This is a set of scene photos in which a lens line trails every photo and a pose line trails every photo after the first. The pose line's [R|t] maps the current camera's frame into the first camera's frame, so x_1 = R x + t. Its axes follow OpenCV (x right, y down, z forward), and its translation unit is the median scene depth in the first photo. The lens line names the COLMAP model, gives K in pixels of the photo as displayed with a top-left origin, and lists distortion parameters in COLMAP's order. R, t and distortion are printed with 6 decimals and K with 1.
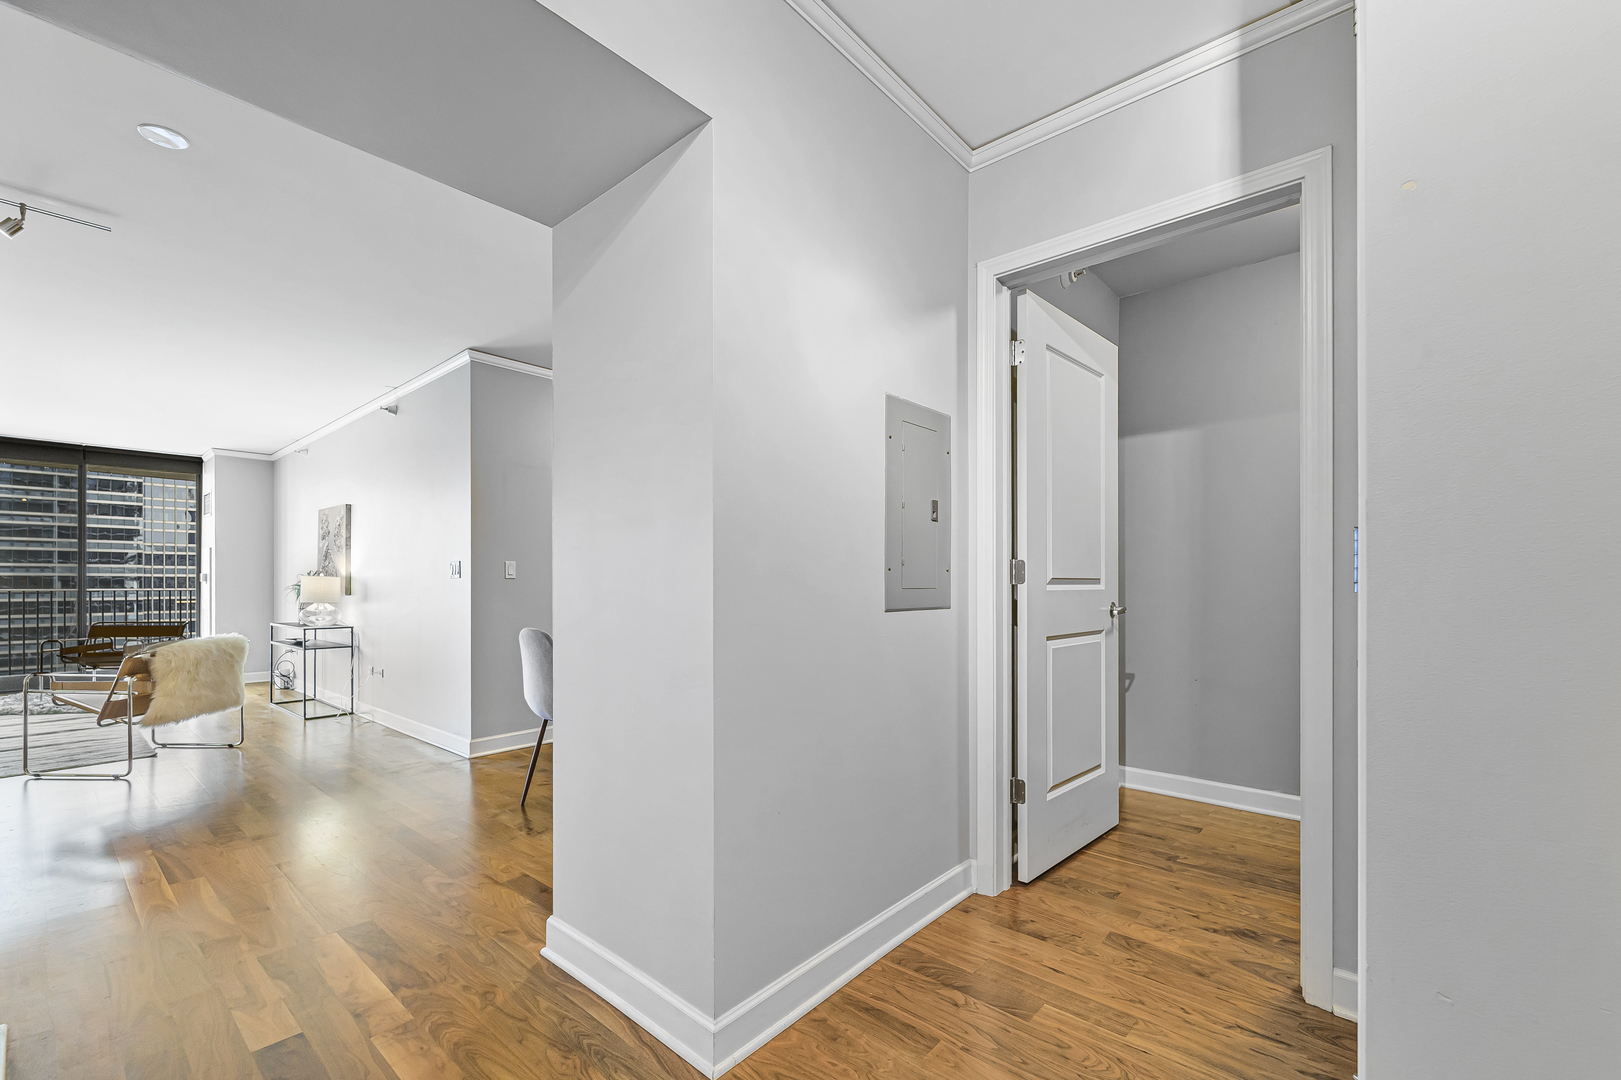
lens RADIAL K [[680.0, 0, 806.9], [0, 680.0, 580.6], [0, 0, 1]] dist [0.002098, 0.000121]
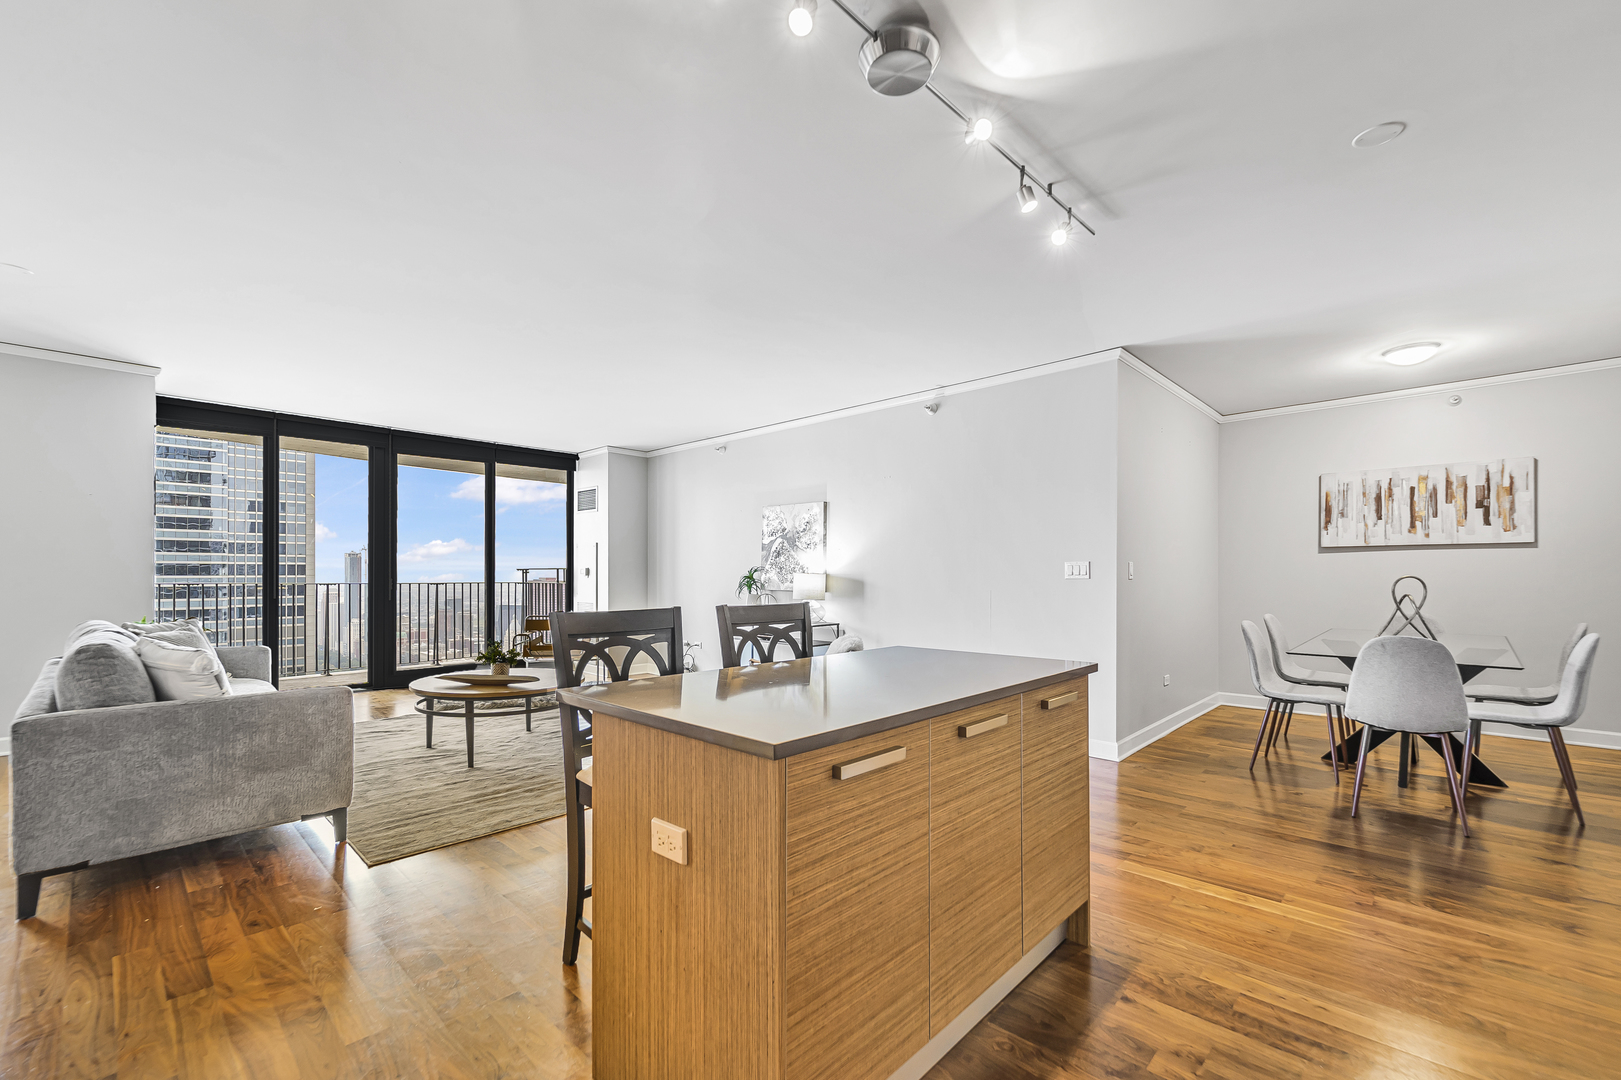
lens RADIAL K [[675.3, 0, 806.9], [0, 675.3, 574.5], [0, 0, 1]] dist [-0.003457, -0.000344]
pose [[0.999061, 0.004926, -0.043054, -0.546832], [-0.004669, 0.999971, 0.006067, -0.008333], [0.043082, -0.005860, 0.999054, -0.002228]]
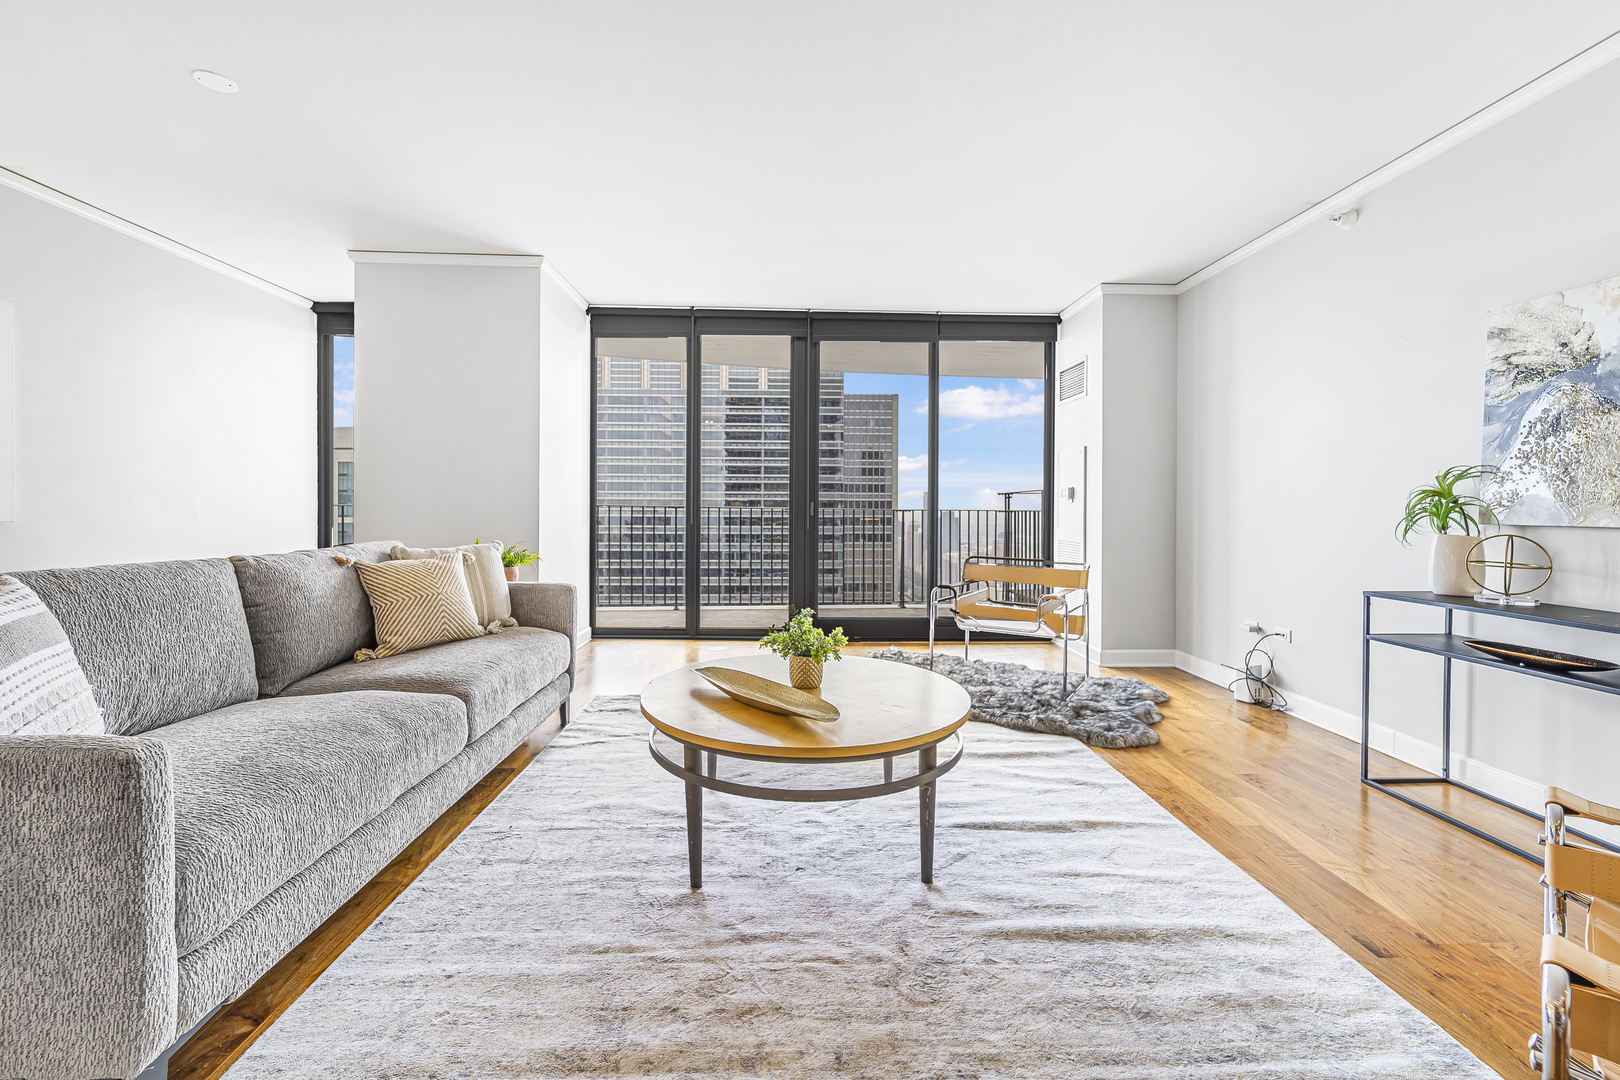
lens RADIAL K [[664.0, 0, 807.5], [0, 664.0, 507.4], [0, 0, 1]] dist [0.000257, -0.000108]
pose [[0.685267, 0.008093, -0.728247, -0.634847], [-0.005681, 0.999967, 0.005766, 0.008604], [0.728270, 0.000186, 0.685290, 0.403969]]
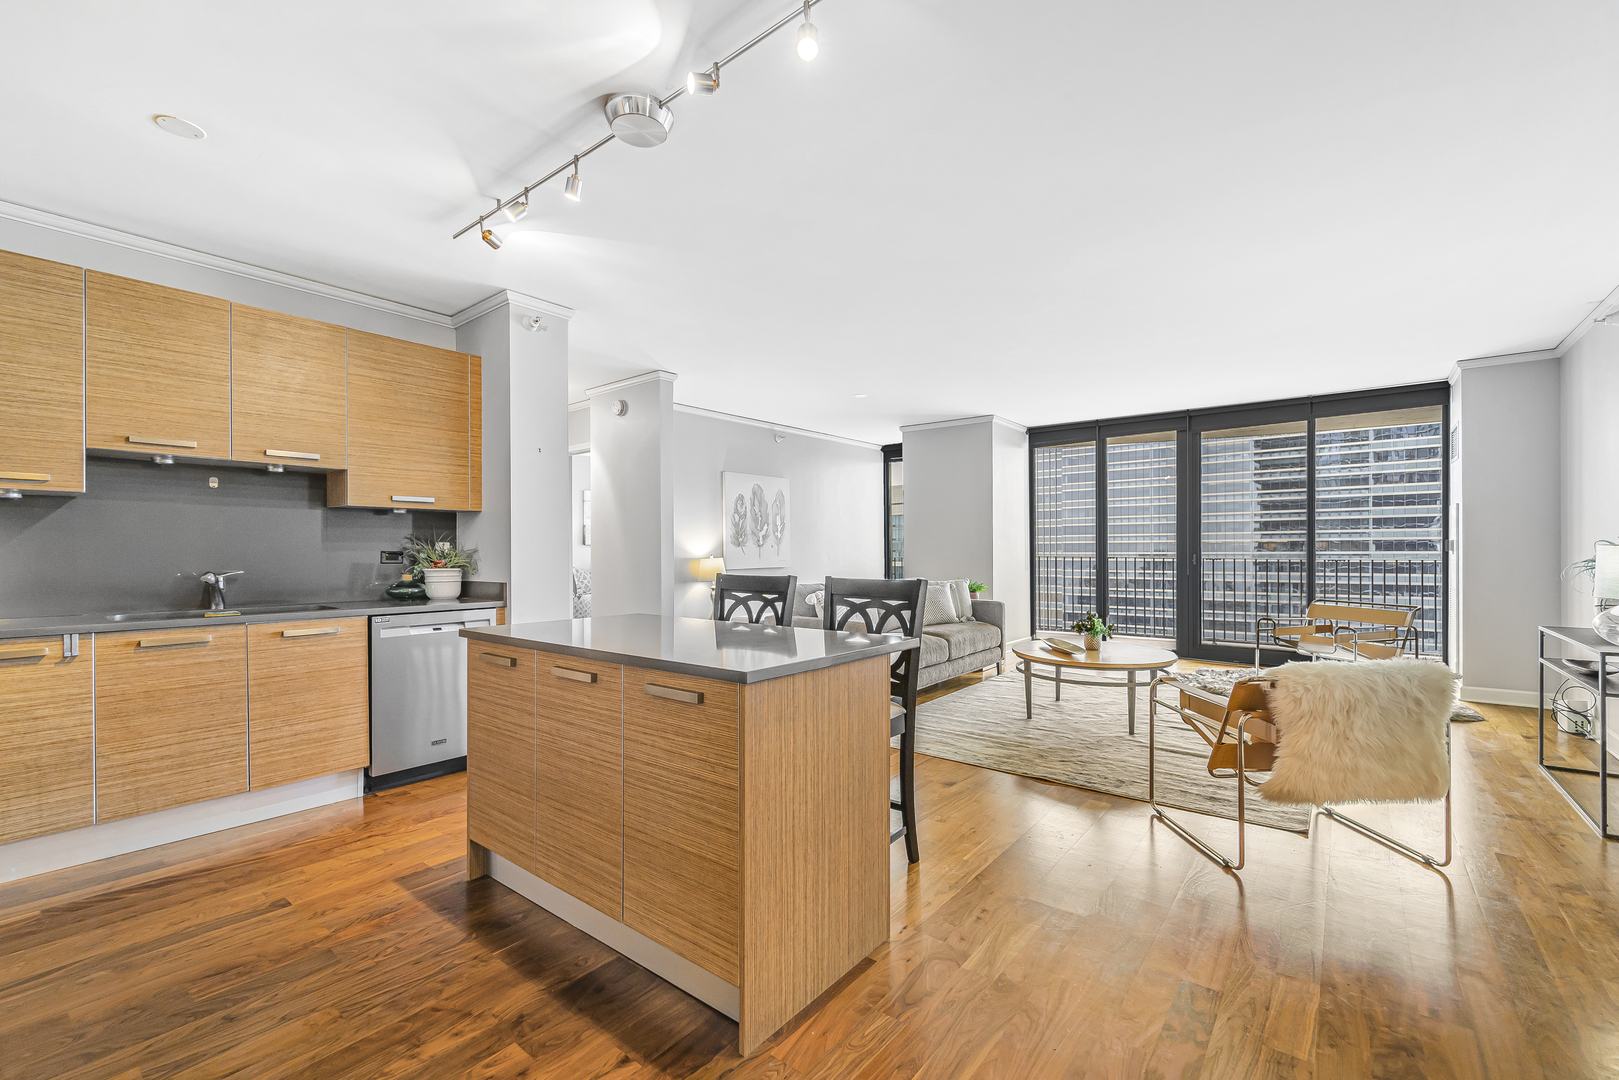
lens RADIAL K [[677.6, 0, 816.5], [0, 677.6, 552.4], [0, 0, 1]] dist [-0.000076, -0.000403]
pose [[0.048583, 0.006126, -0.998800, -0.214319], [0.007779, 0.999949, 0.006511, -0.007091], [0.998789, -0.008086, 0.048533, 0.315637]]
